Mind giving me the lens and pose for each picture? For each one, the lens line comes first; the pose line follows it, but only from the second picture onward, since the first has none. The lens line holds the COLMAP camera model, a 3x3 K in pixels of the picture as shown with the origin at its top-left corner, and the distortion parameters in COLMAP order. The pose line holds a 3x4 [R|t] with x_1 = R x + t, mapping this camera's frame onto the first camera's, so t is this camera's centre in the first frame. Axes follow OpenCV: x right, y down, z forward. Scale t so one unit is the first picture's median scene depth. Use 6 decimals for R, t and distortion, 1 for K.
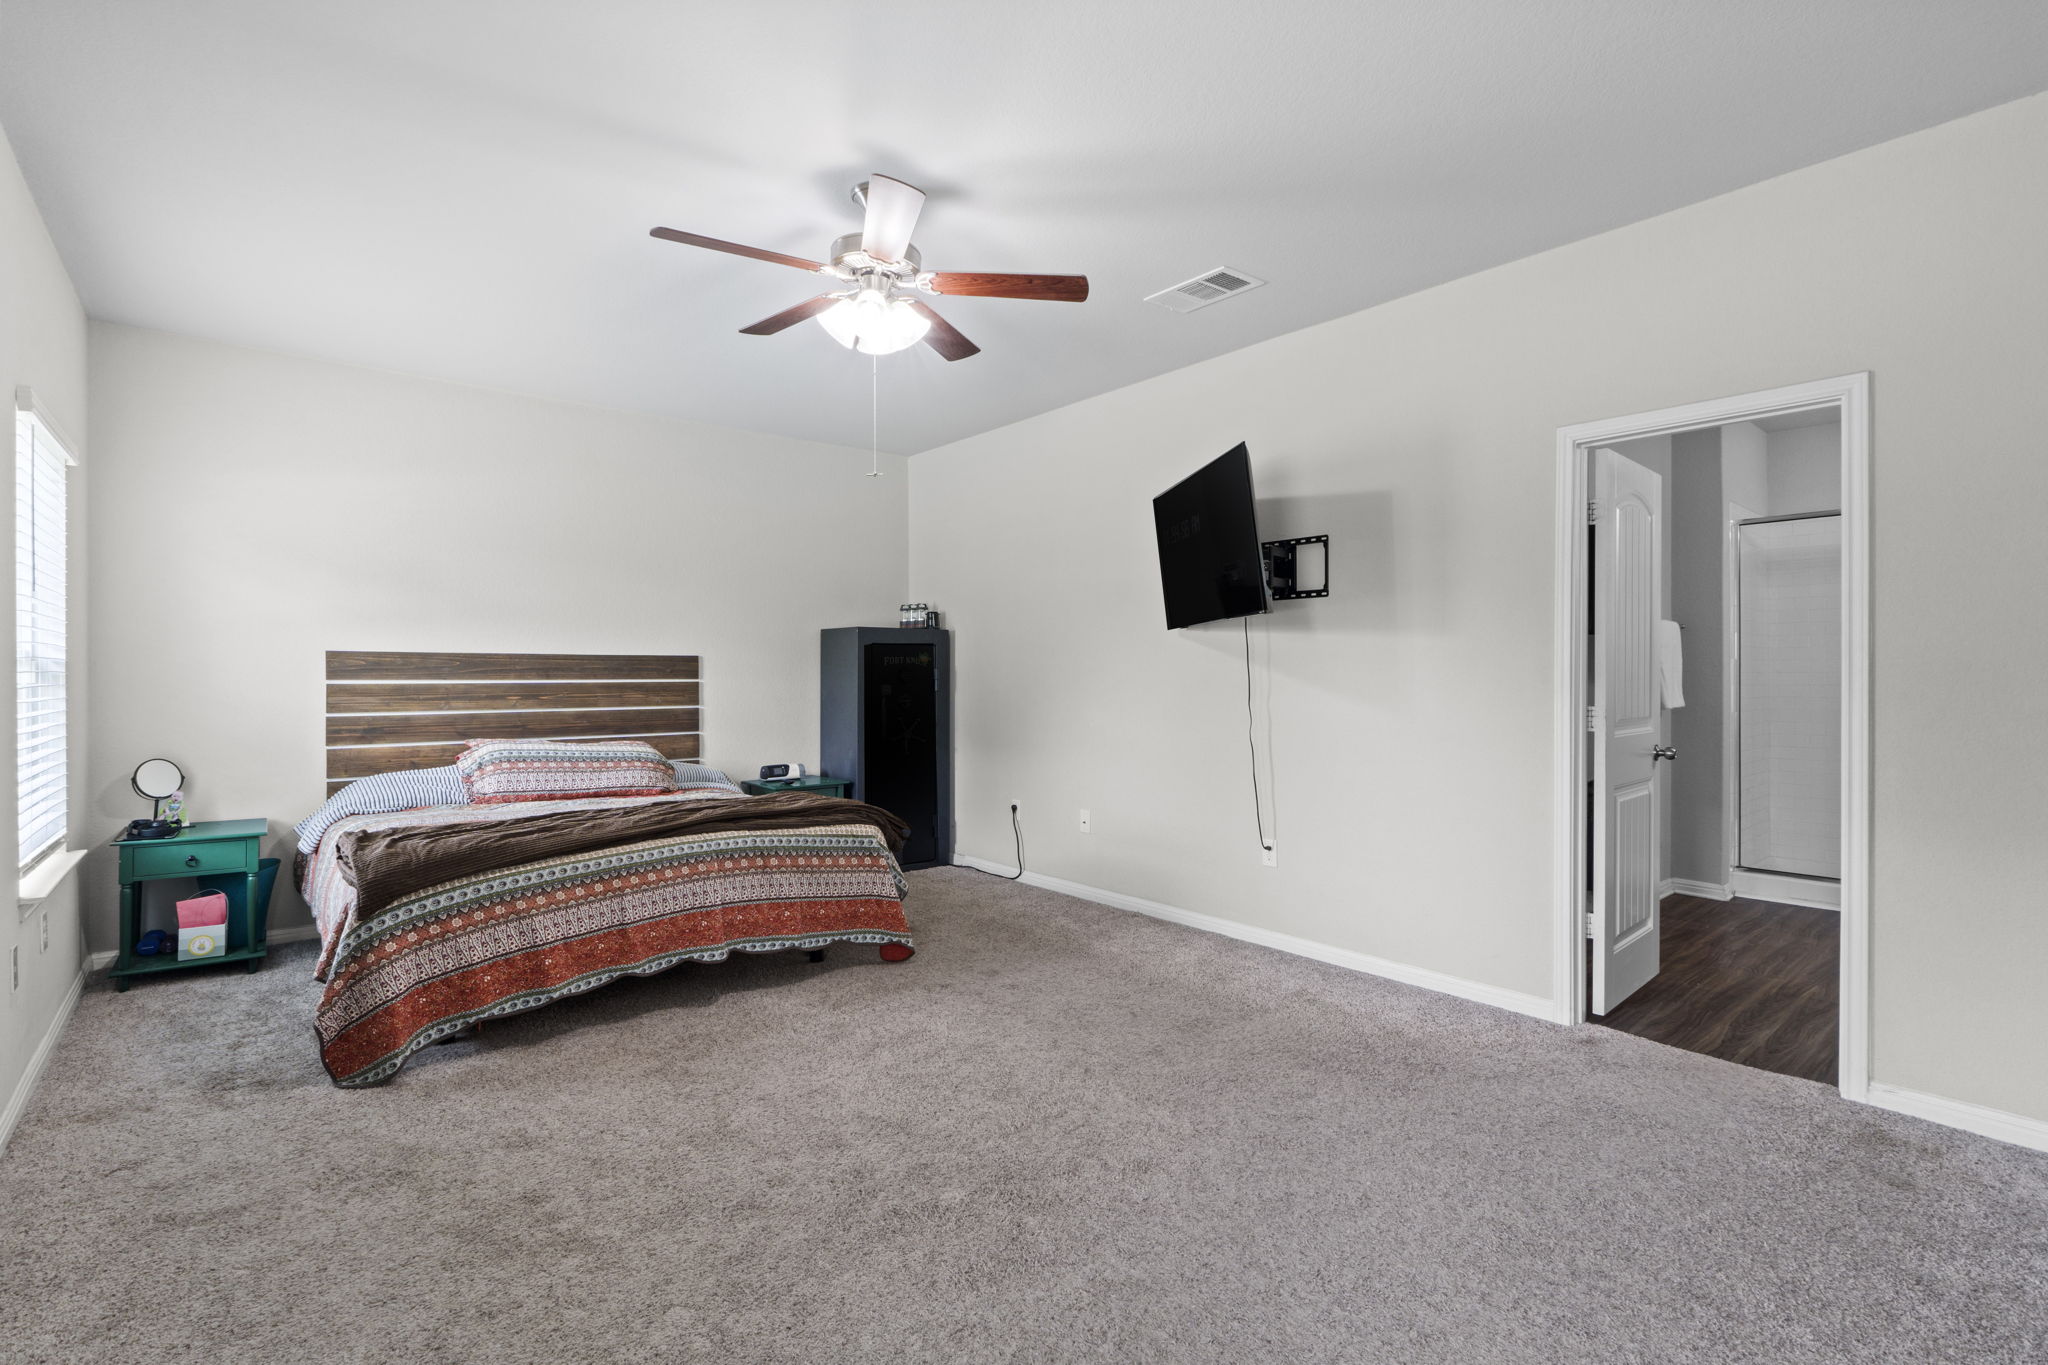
lens RADIAL K [[952.2, 0, 1034.4], [0, 952.2, 658.4], [0, 0, 1]] dist [-0.004614, -0.000276]
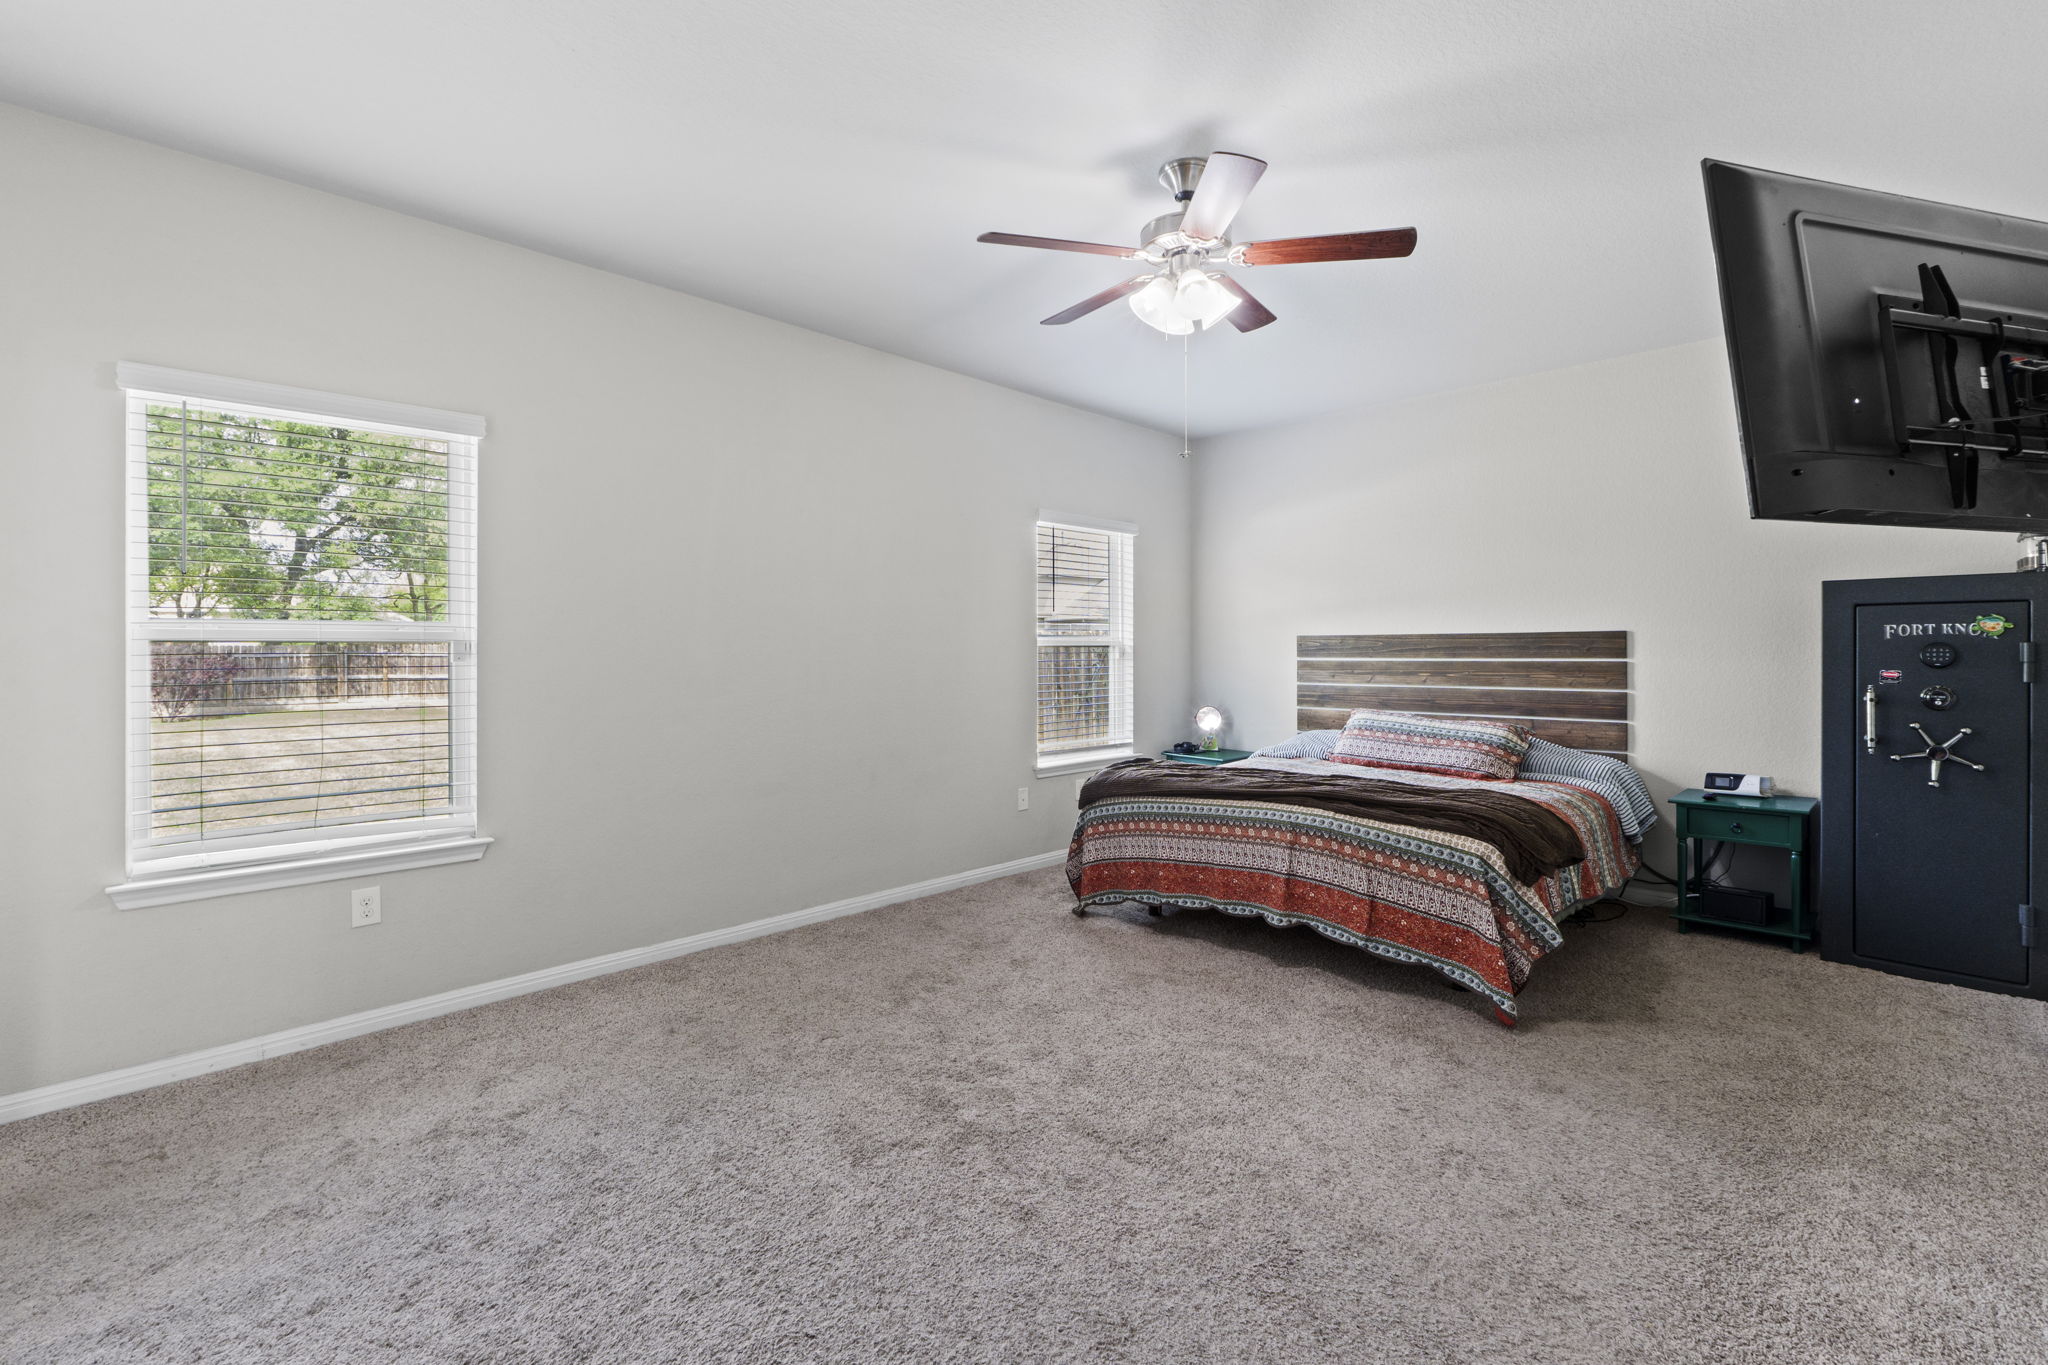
lens RADIAL K [[915.0, 0, 1026.1], [0, 915.0, 645.8], [0, 0, 1]] dist [0.010673, -0.000005]
pose [[0.080484, -0.007201, -0.996730, 0.594654], [0.020147, 0.999781, -0.005596, 0.006565], [0.996552, -0.019631, 0.080611, 0.579595]]
